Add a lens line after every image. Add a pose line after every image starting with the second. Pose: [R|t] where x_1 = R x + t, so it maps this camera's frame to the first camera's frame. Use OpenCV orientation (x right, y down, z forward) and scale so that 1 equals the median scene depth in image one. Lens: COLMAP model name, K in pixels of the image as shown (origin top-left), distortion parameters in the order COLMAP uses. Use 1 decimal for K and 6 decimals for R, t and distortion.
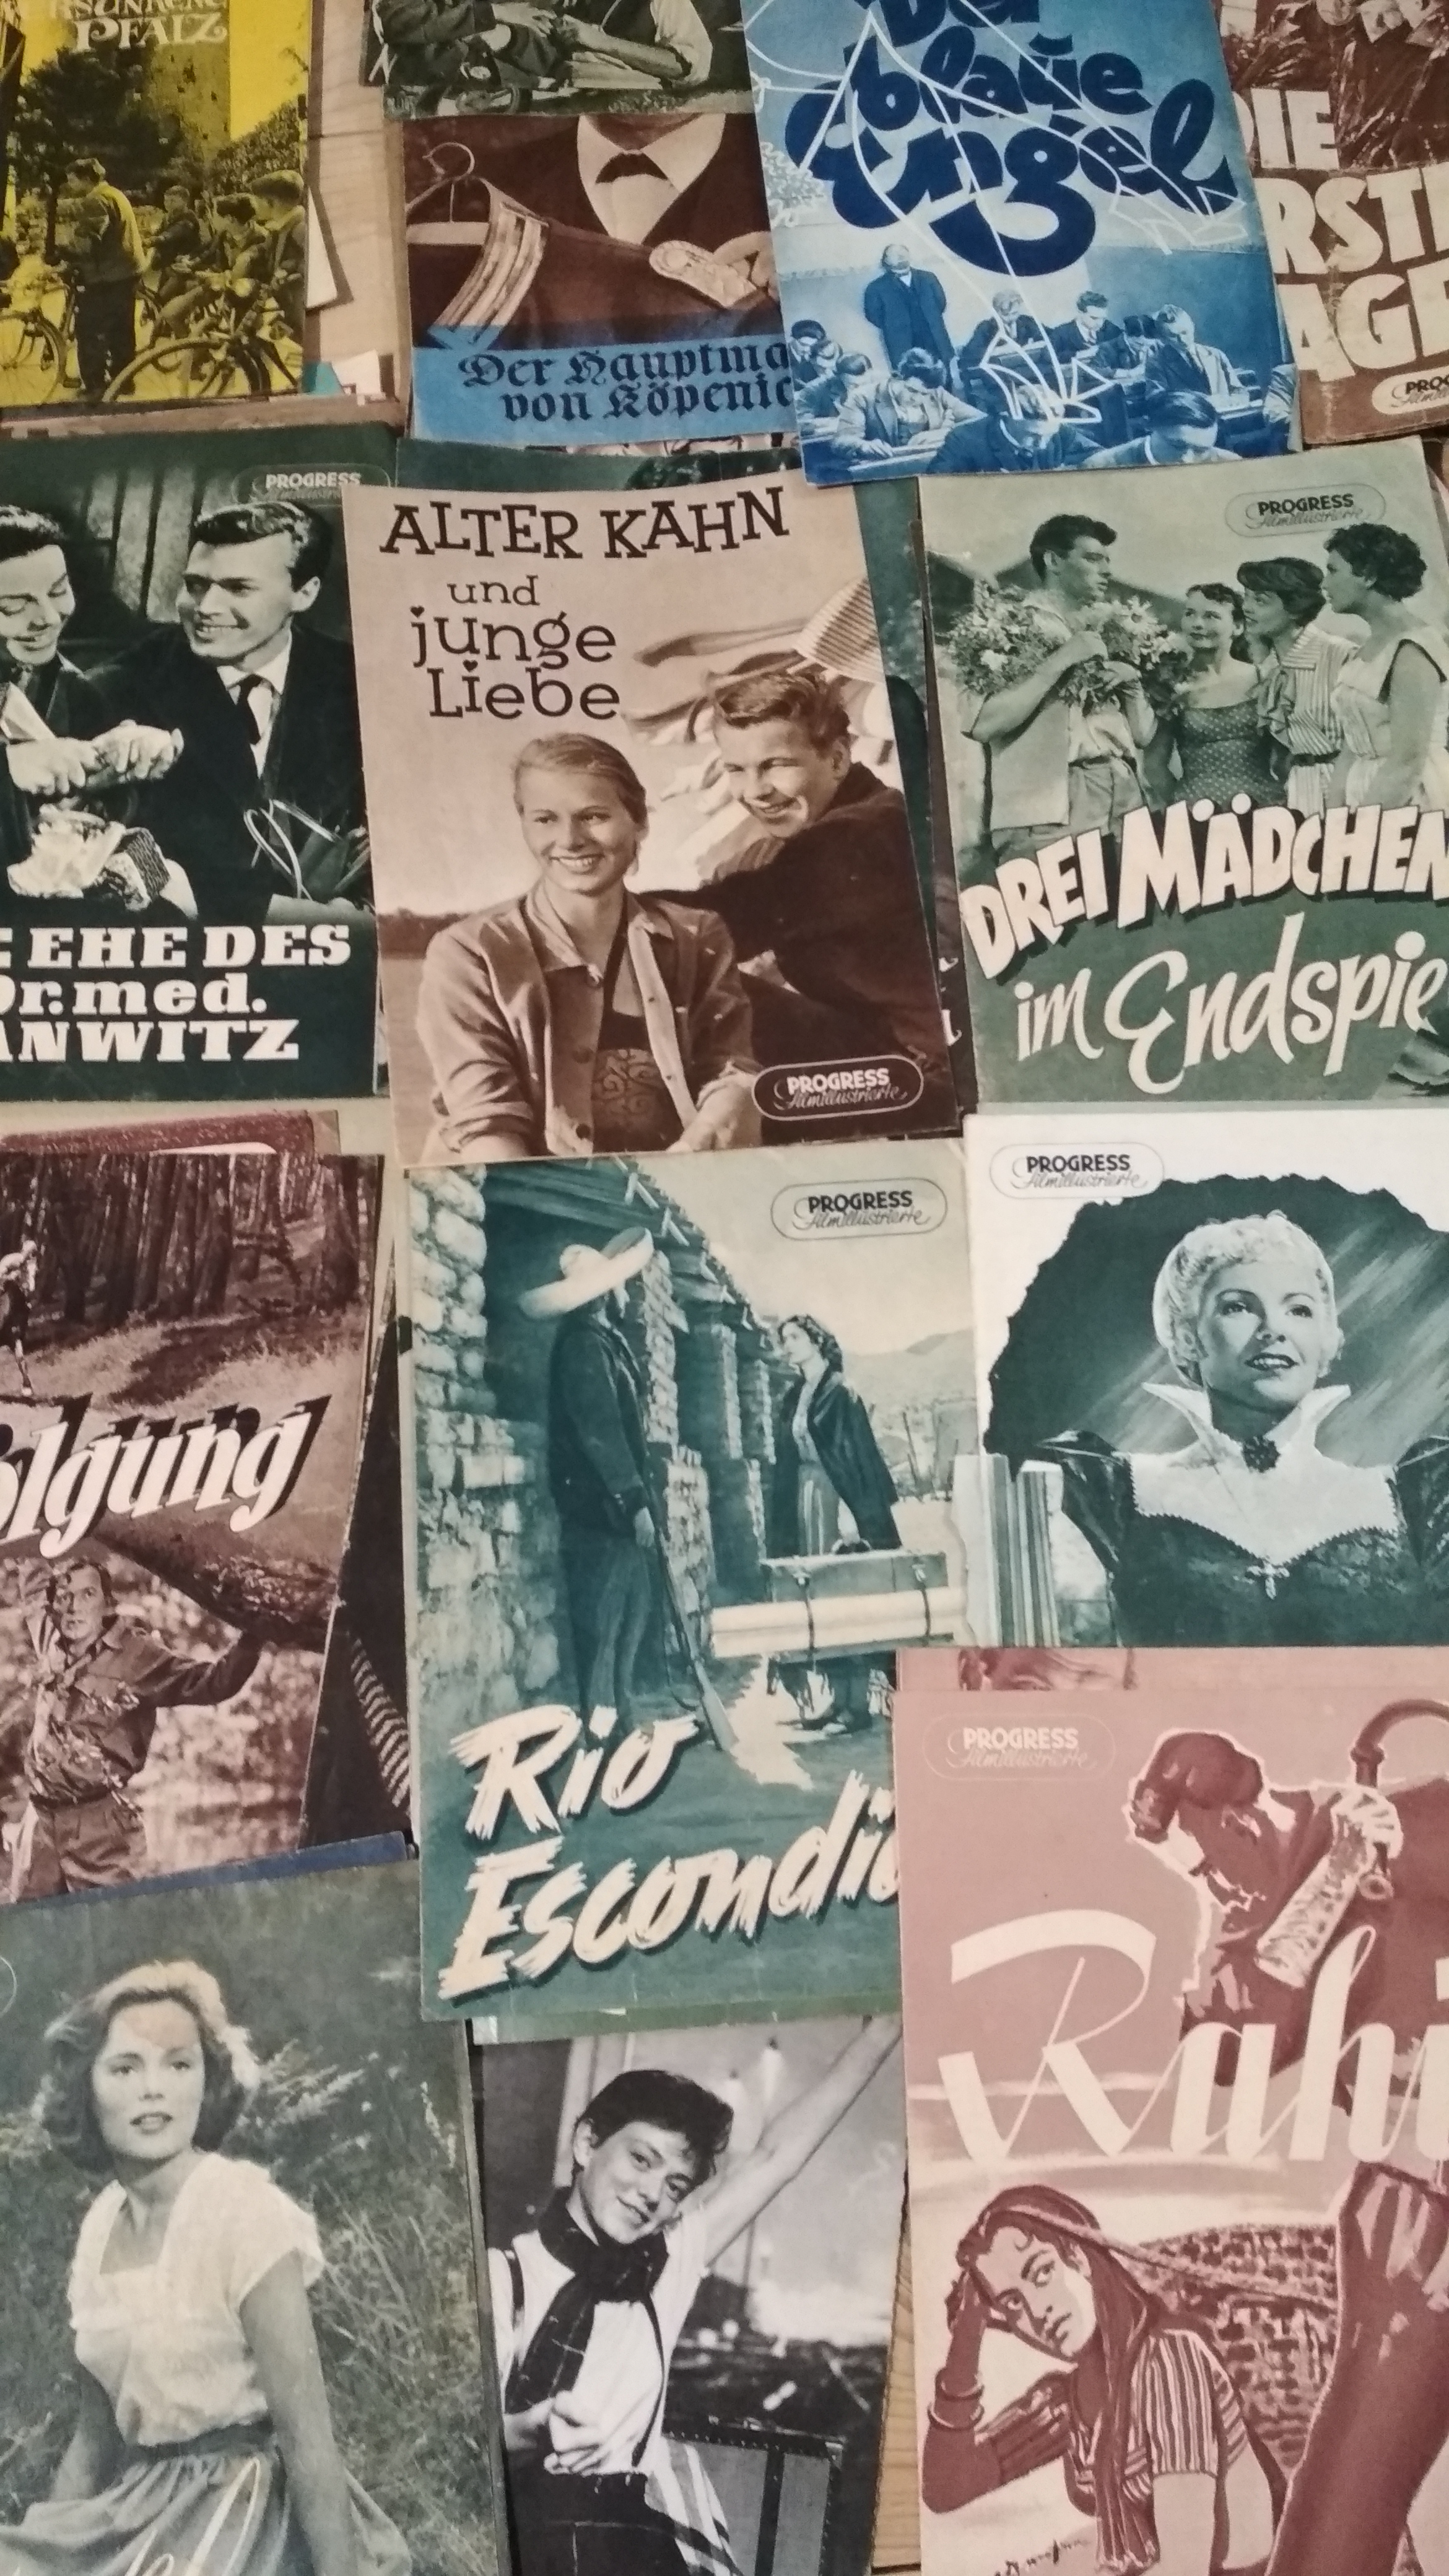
lens RADIAL K [[2302.7, 0, 702.5], [0, 2302.7, 1283.3], [0, 0, 1]] dist [0.114305, -0.220661]
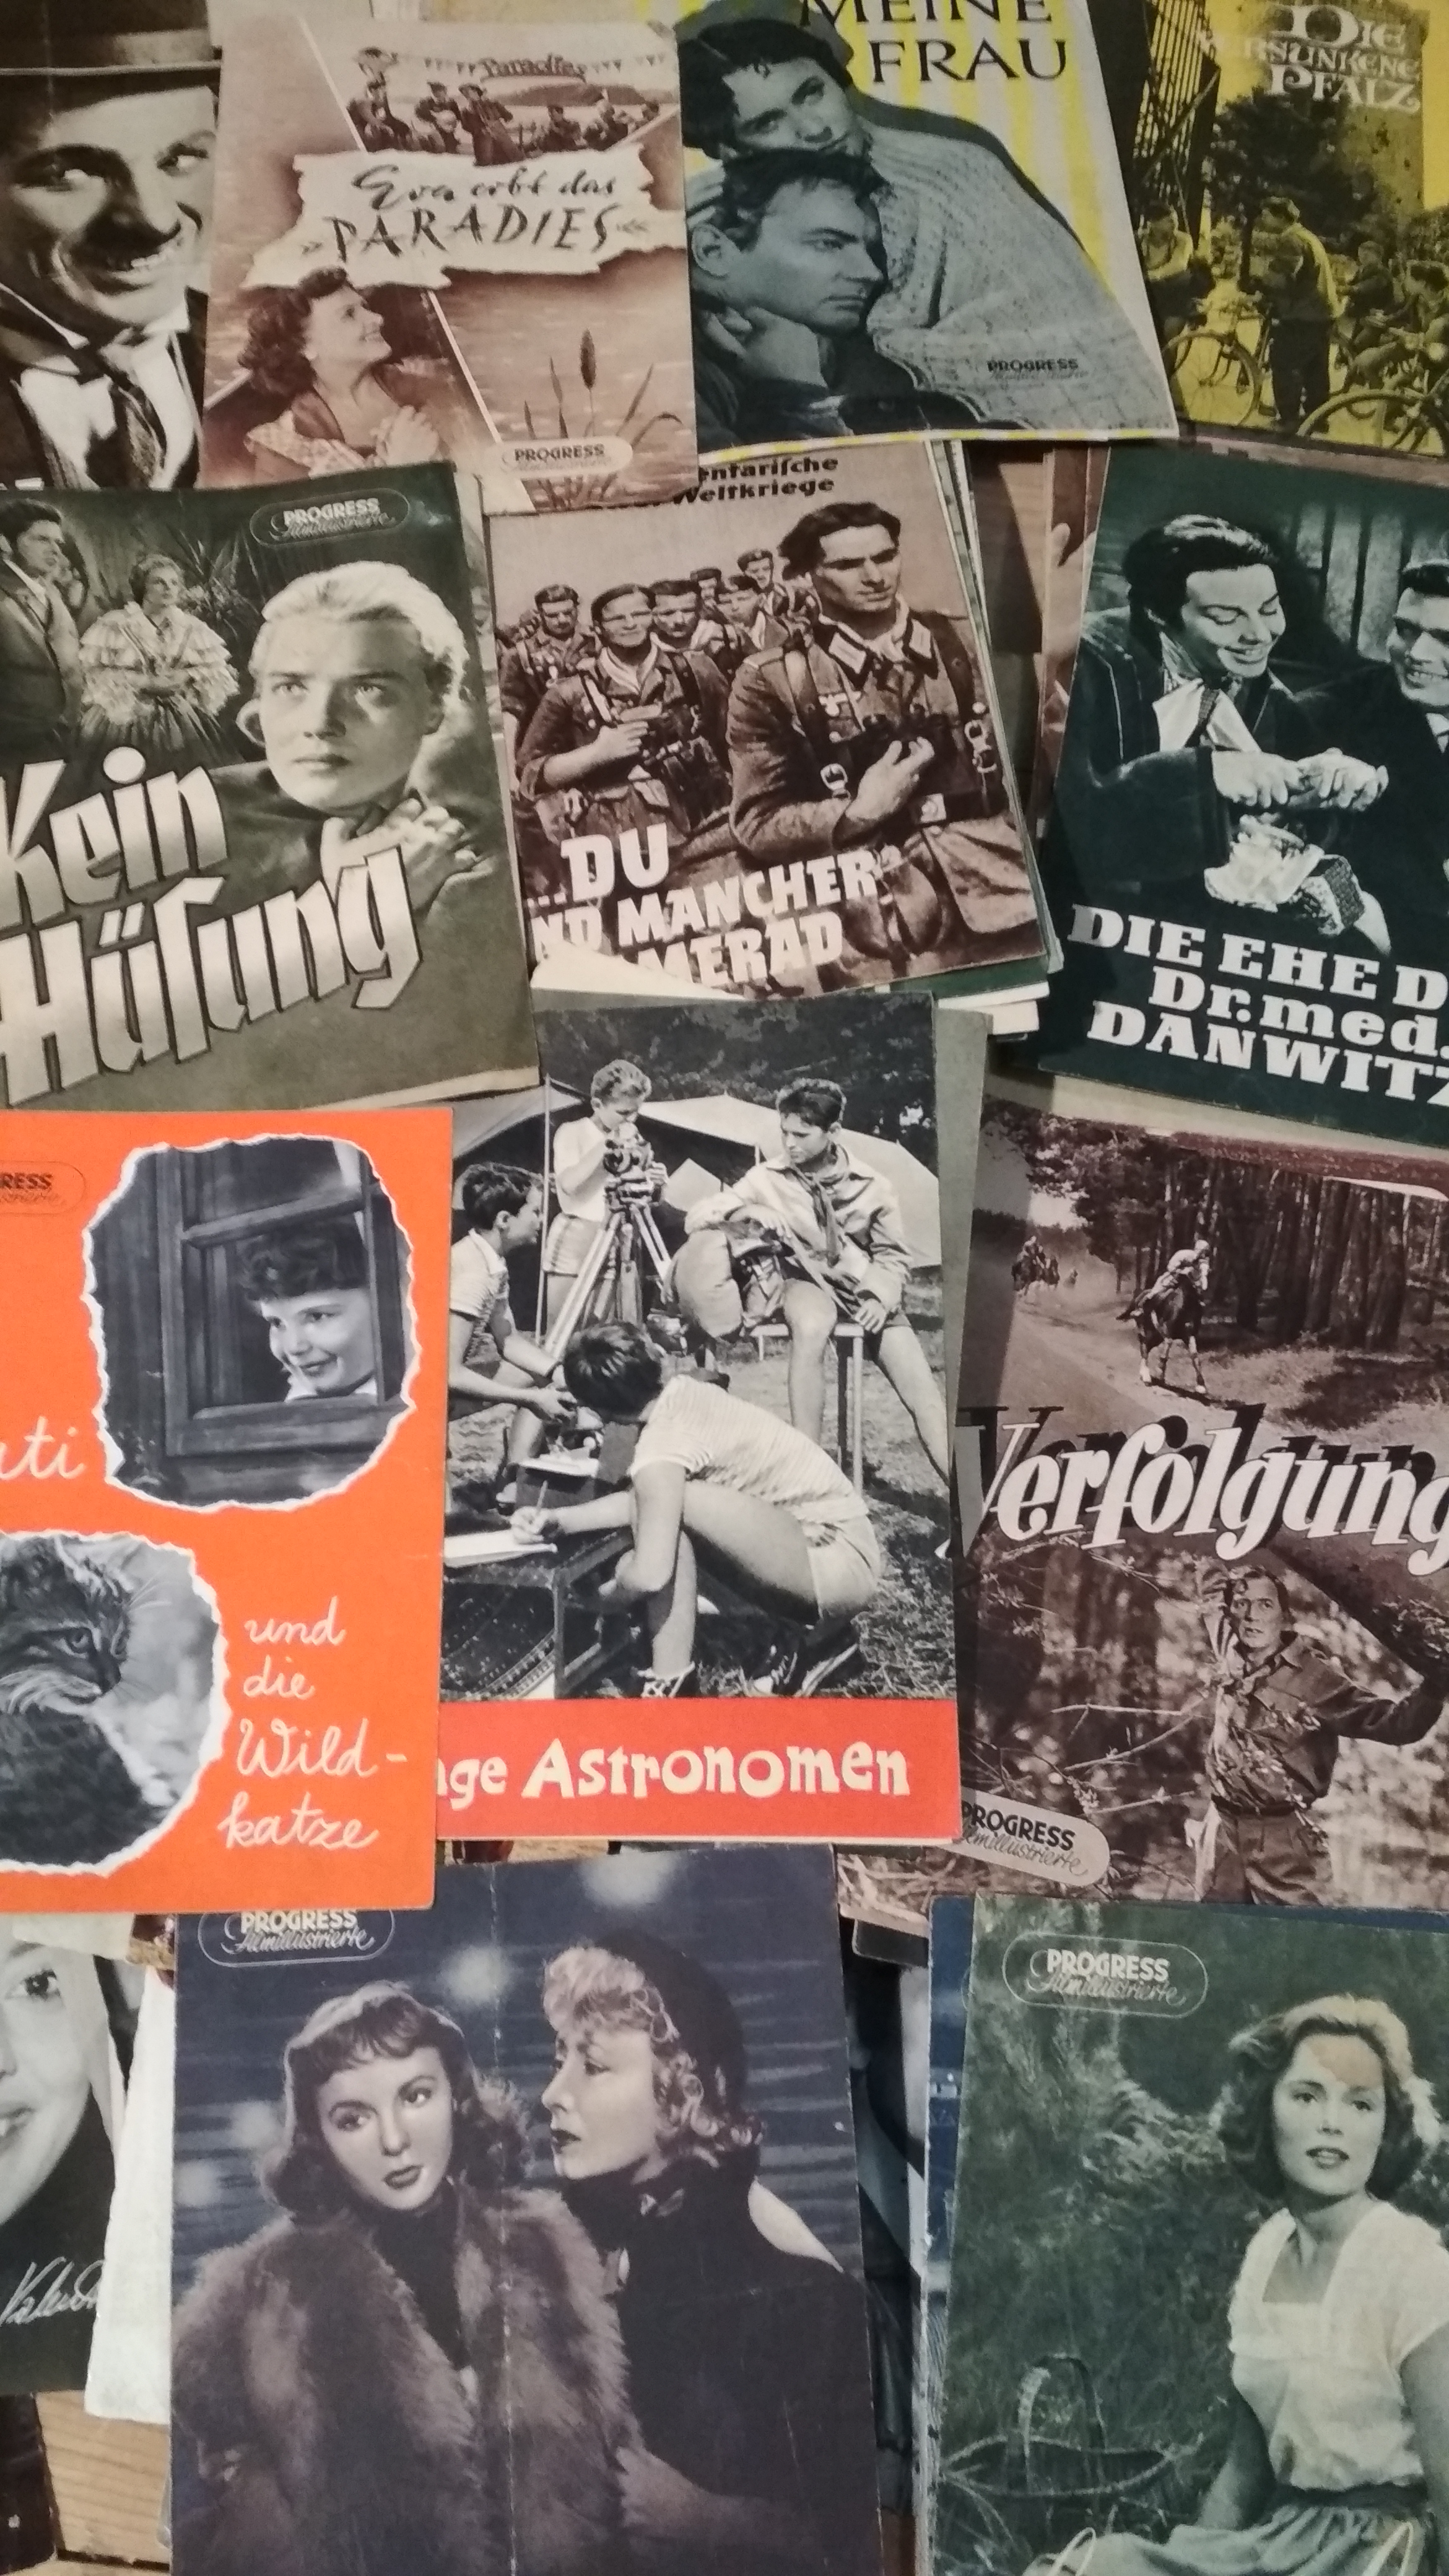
lens RADIAL K [[2302.7, 0, 702.5], [0, 2302.7, 1283.3], [0, 0, 1]] dist [0.114305, -0.220661]
pose [[0.978825, 0.203907, -0.017972, -0.466623], [-0.204455, 0.978164, -0.037320, 0.078811], [0.009970, 0.040204, 0.999142, 0.007762]]
